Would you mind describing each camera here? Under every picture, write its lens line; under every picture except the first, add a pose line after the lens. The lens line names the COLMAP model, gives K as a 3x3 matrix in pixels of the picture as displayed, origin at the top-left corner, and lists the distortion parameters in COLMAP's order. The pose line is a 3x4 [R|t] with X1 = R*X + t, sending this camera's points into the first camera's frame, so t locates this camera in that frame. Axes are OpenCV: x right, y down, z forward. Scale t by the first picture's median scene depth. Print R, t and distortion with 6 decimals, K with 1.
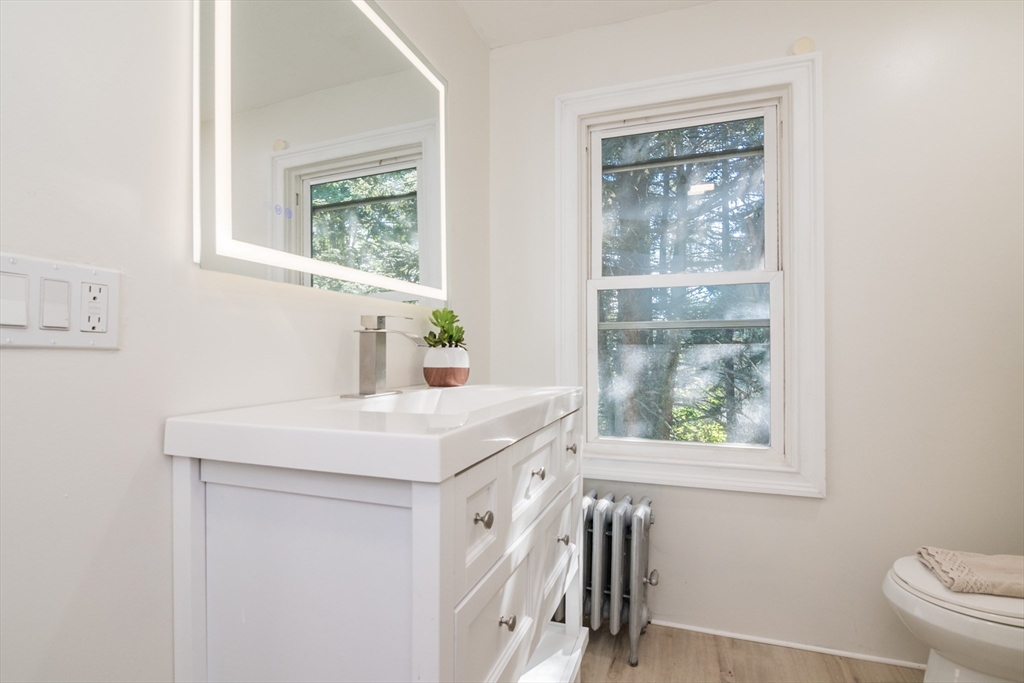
lens RADIAL K [[498.0, 0, 509.6], [0, 498.0, 347.0], [0, 0, 1]] dist [-0.025230, -0.001118]
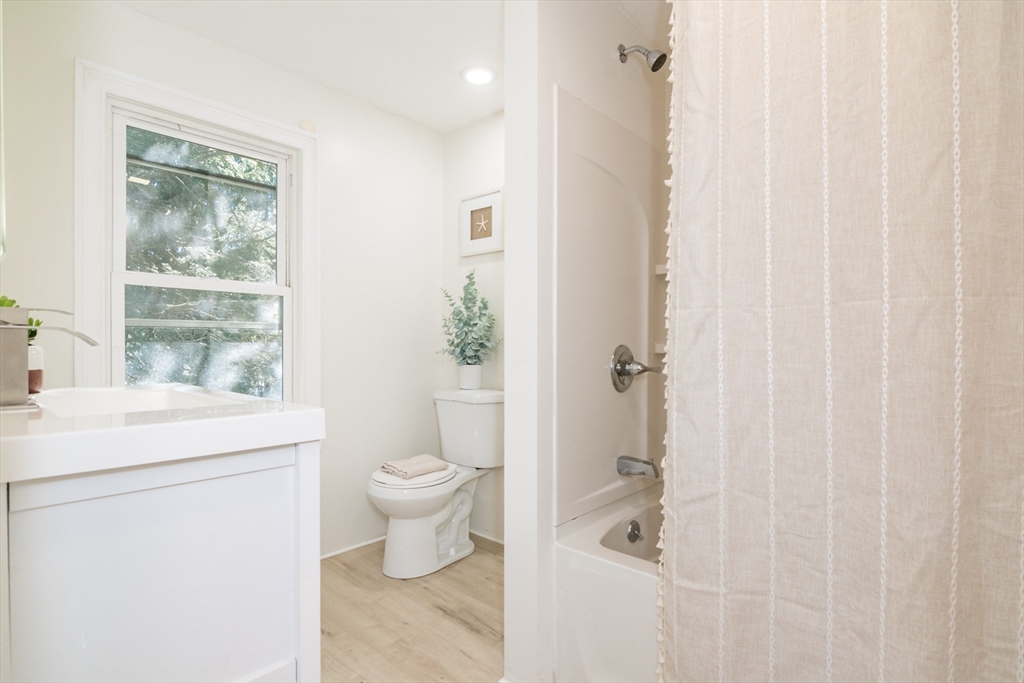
lens RADIAL K [[498.0, 0, 509.0], [0, 498.0, 344.5], [0, 0, 1]] dist [-0.025230, -0.001118]
pose [[0.366680, 0.003587, 0.930340, -0.430565], [-0.010148, 0.999948, 0.000144, -0.007342], [-0.930292, -0.009494, 0.366697, -0.032142]]
